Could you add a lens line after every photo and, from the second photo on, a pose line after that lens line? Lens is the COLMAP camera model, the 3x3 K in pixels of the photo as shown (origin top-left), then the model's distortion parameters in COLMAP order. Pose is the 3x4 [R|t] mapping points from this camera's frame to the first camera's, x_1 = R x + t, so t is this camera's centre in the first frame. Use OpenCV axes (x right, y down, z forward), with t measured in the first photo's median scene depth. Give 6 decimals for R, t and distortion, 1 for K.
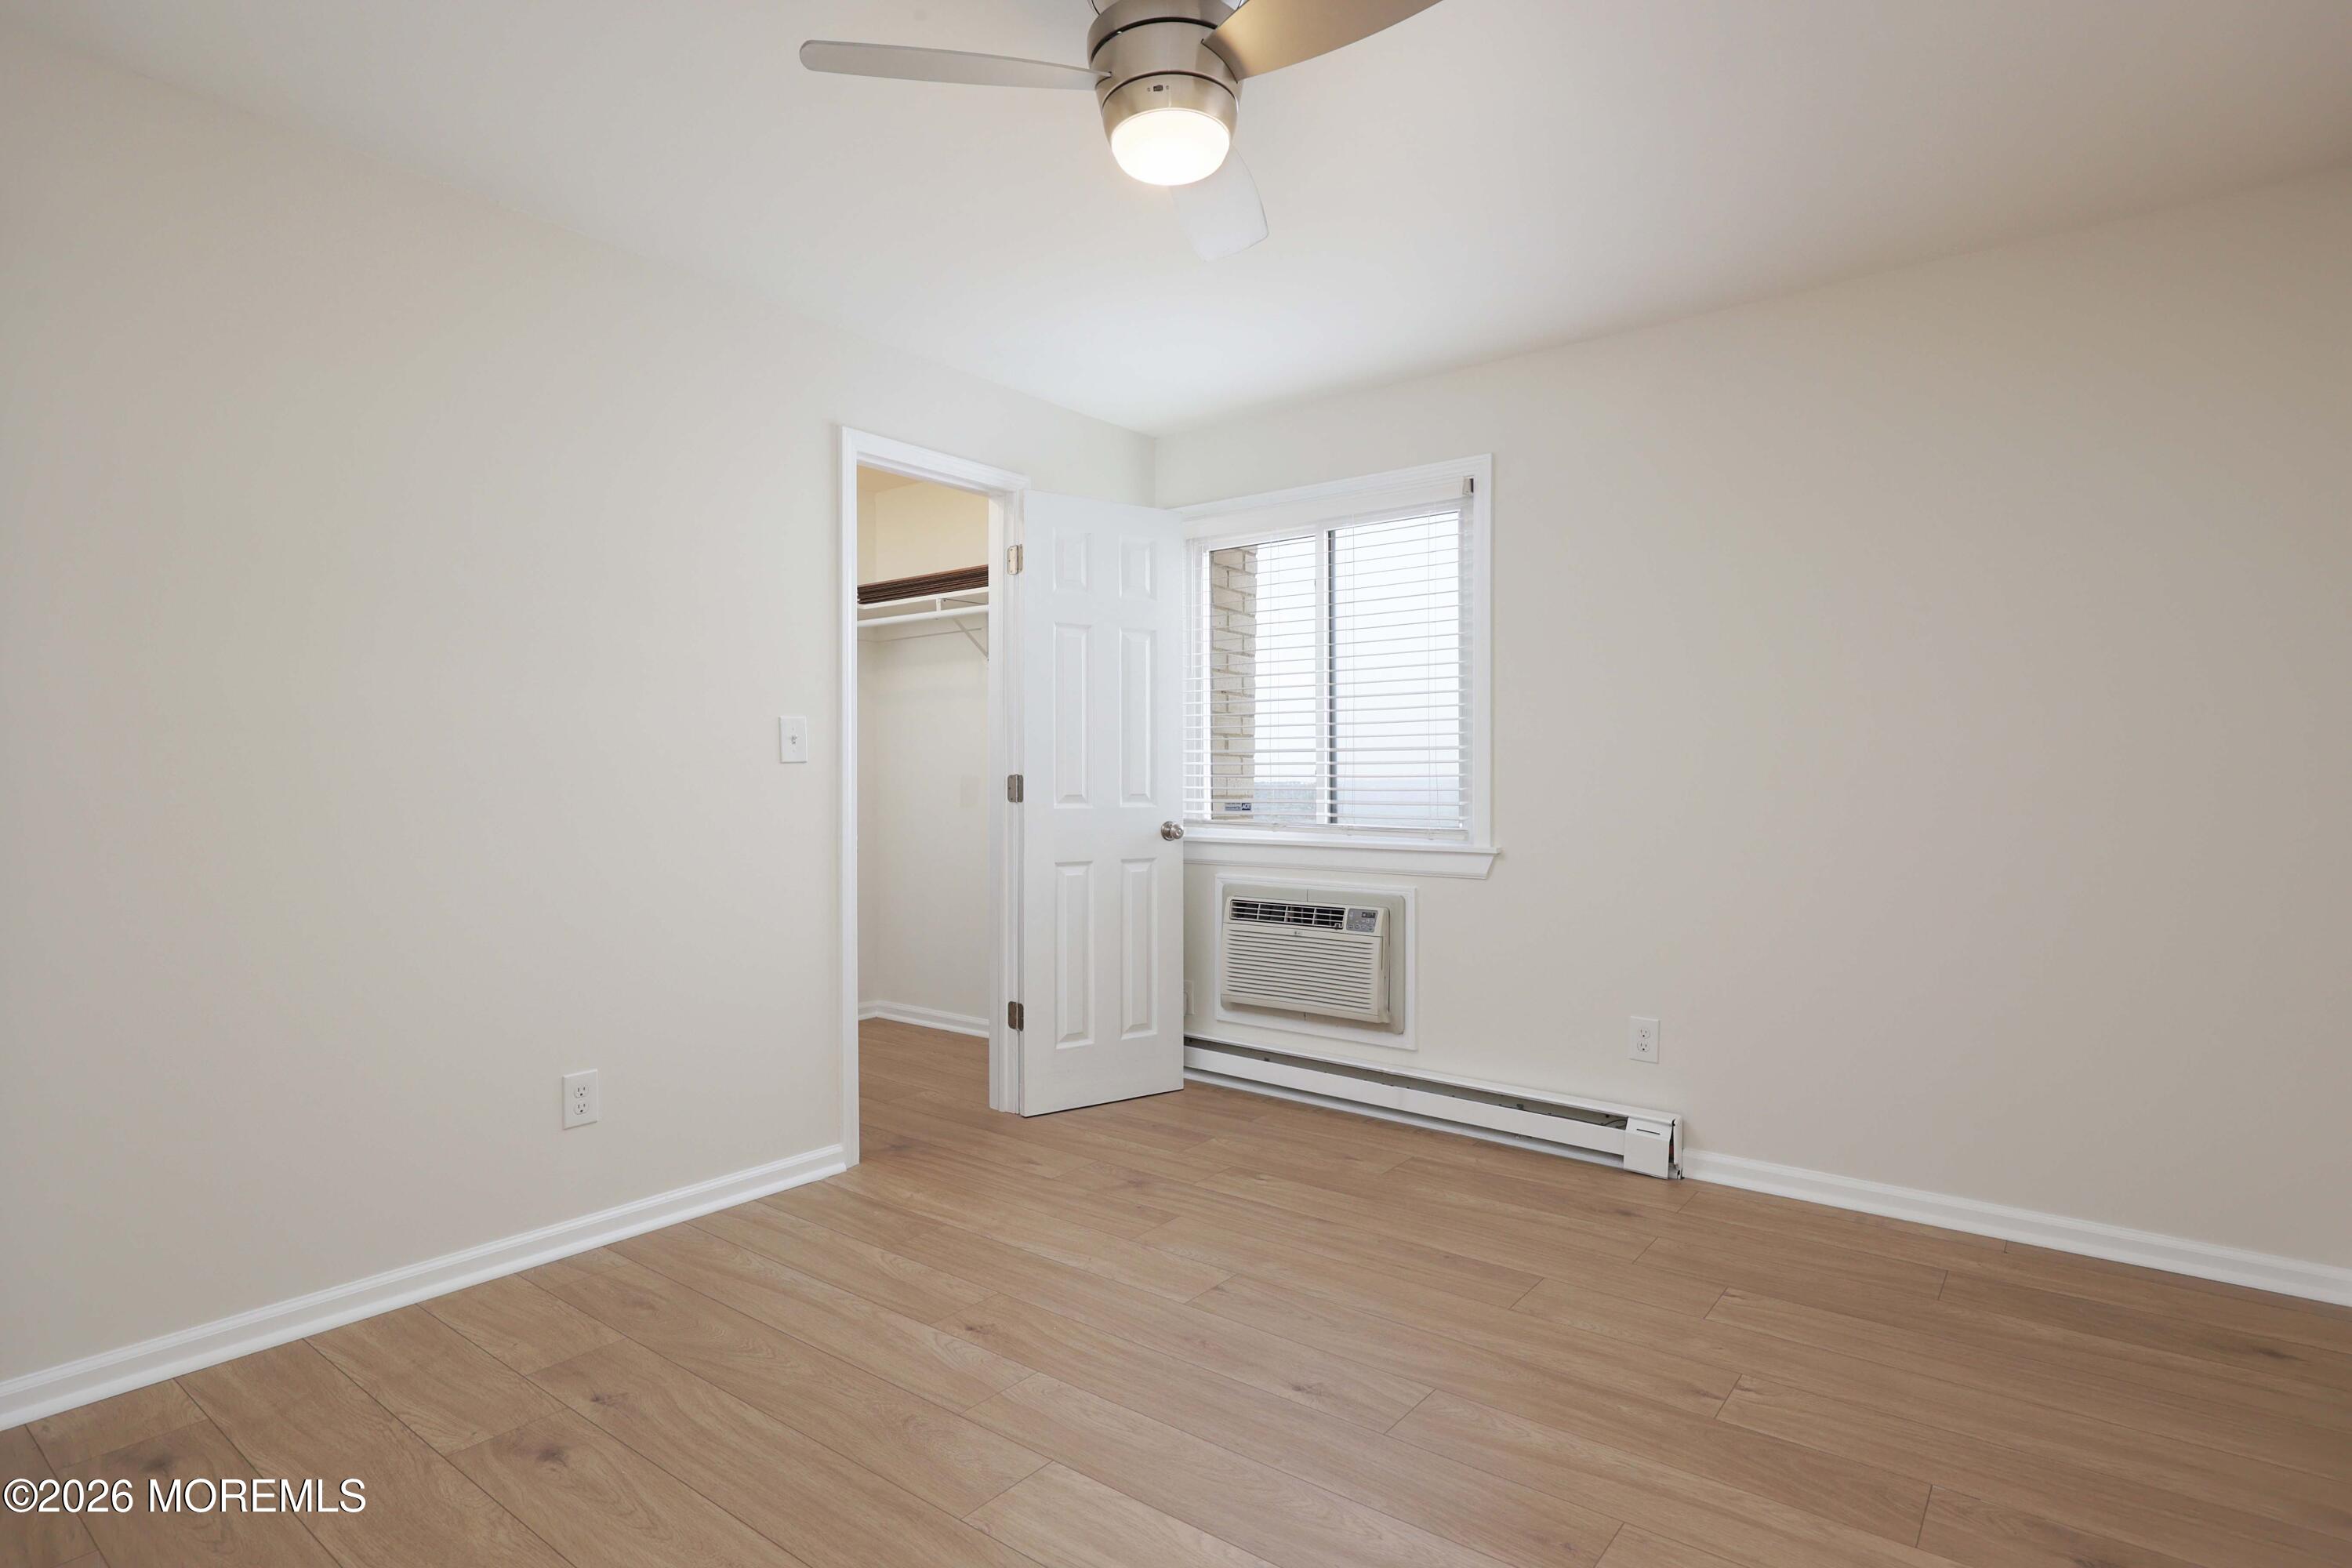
lens RADIAL K [[1182.1, 0, 1176.0], [0, 1182.1, 784.0], [0, 0, 1]] dist [-0.022199, 0.000164]
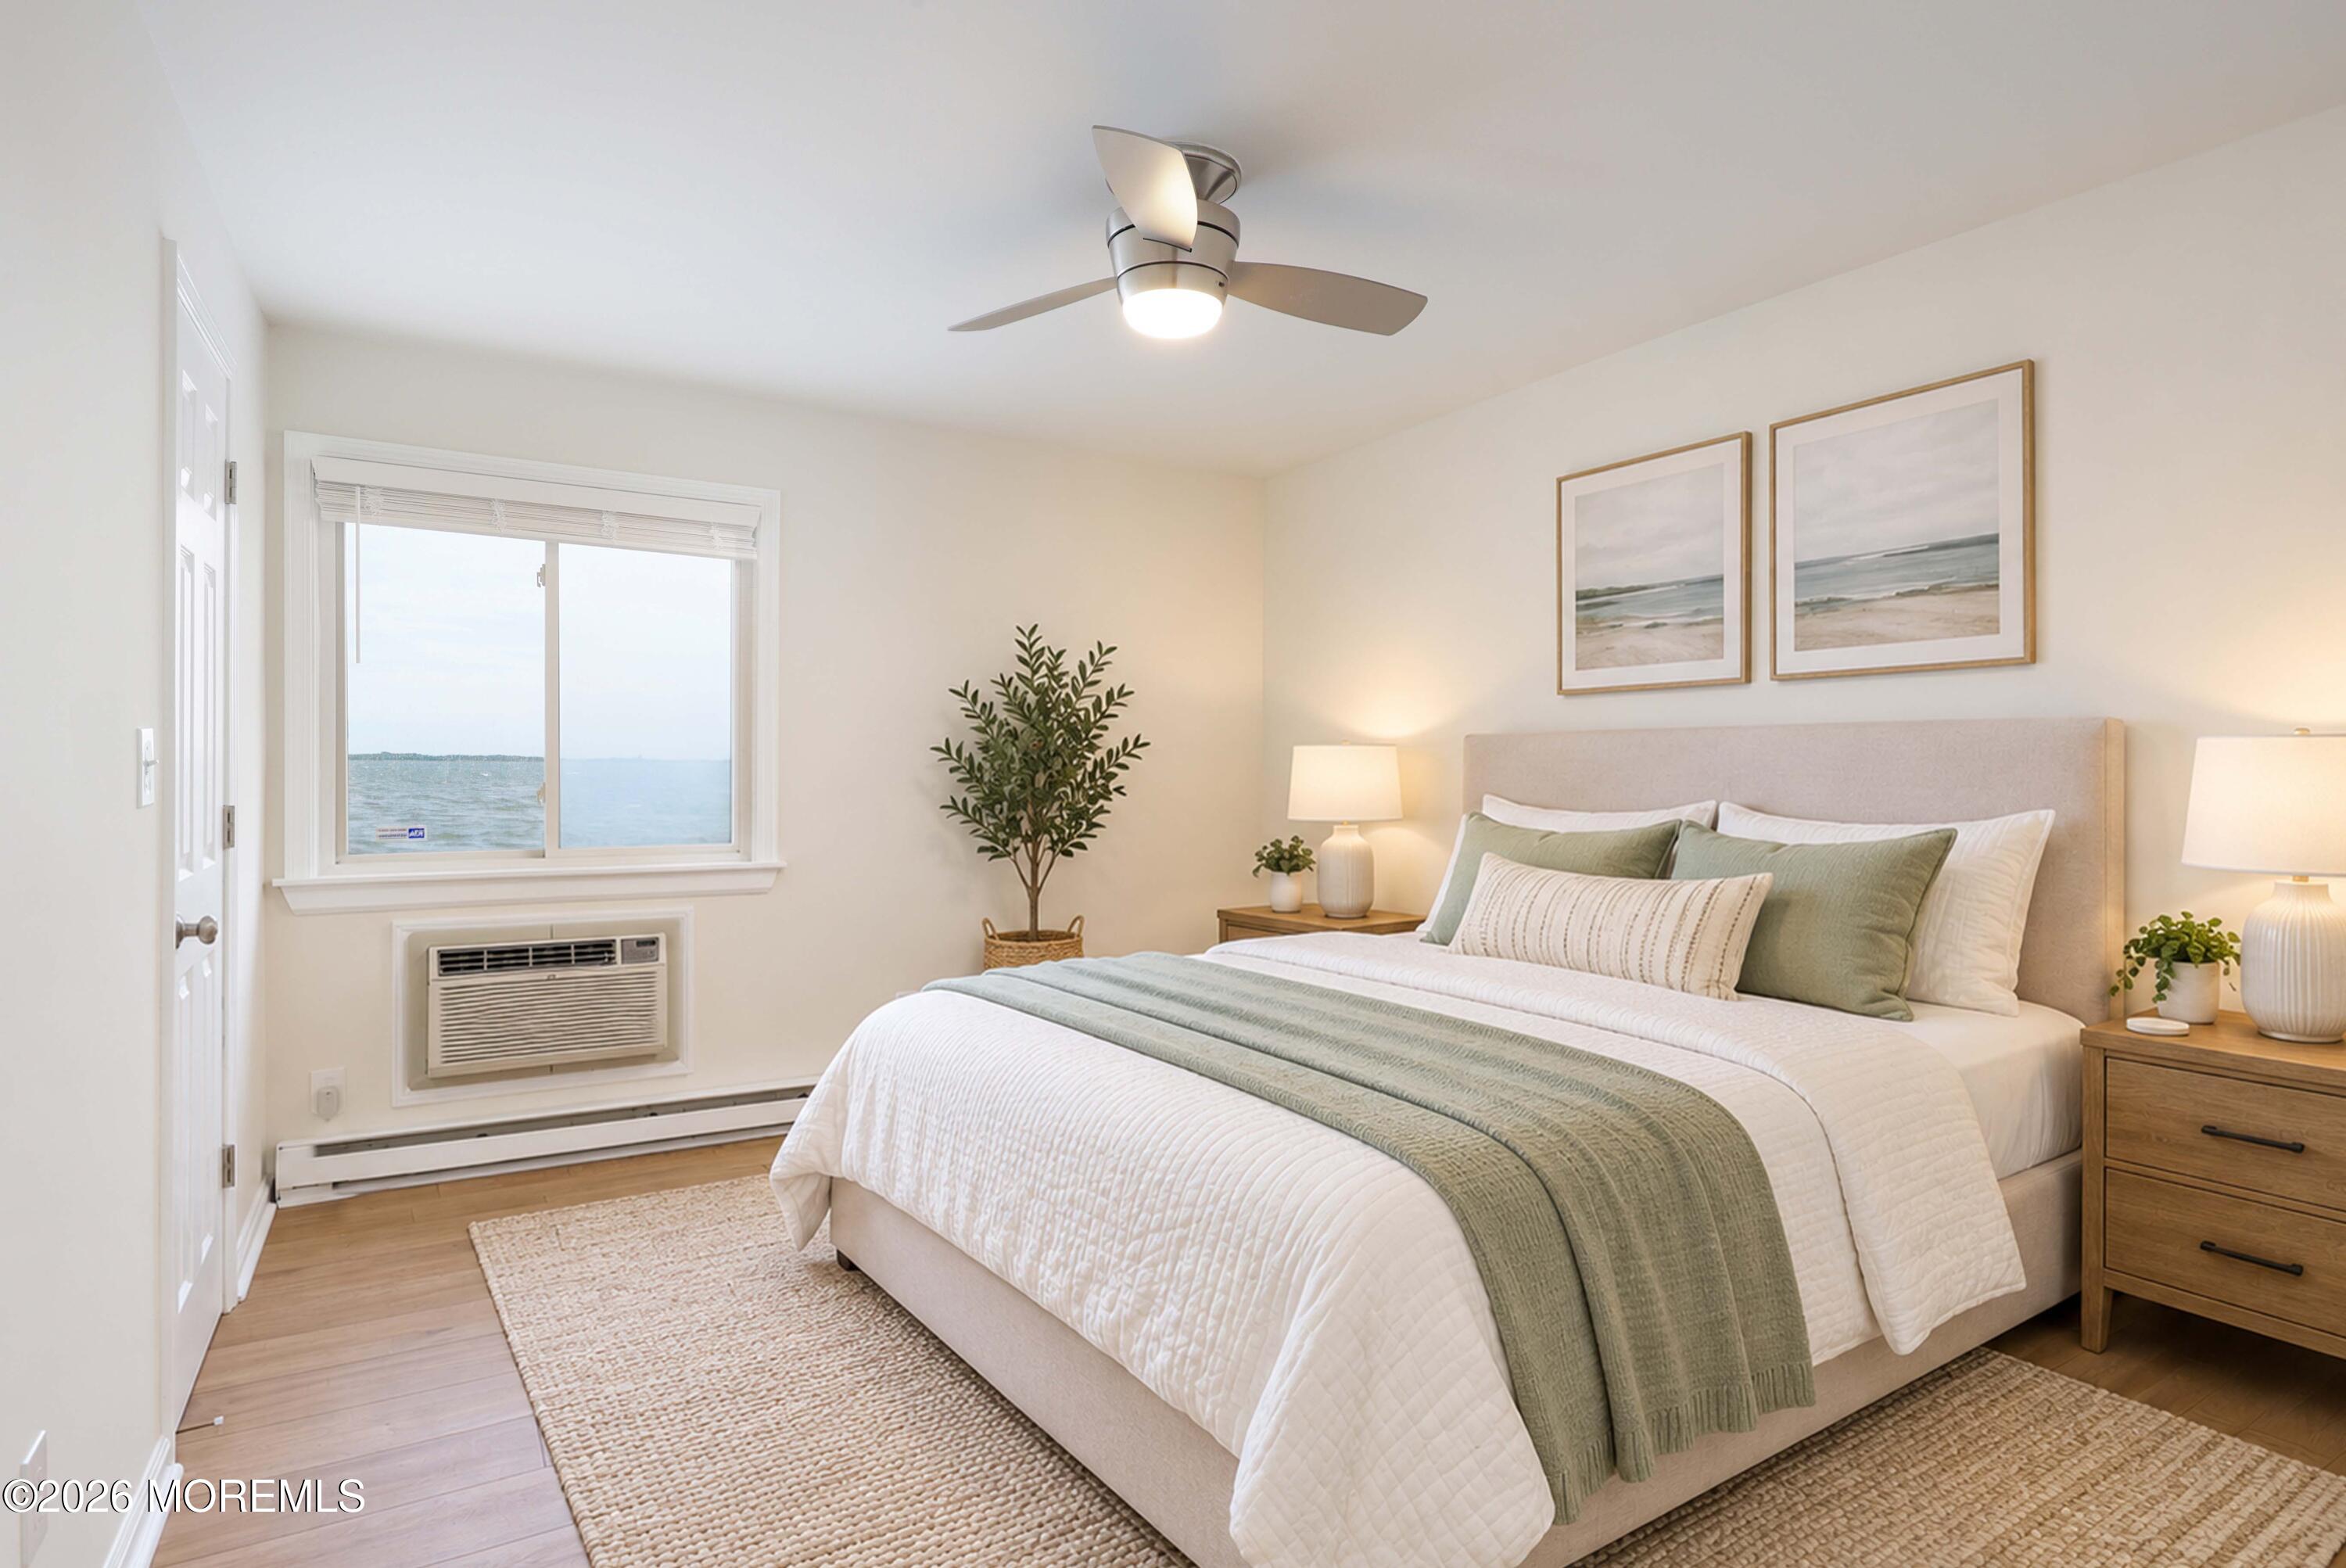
lens RADIAL K [[1179.2, 0, 1173.0], [0, 1179.2, 784.0], [0, 0, 1]] dist [-0.022199, 0.000164]
pose [[0.353556, -0.007484, 0.935384, -0.556229], [0.001428, 0.999971, 0.007461, -0.021781], [-0.935412, -0.001302, 0.353556, 0.275743]]
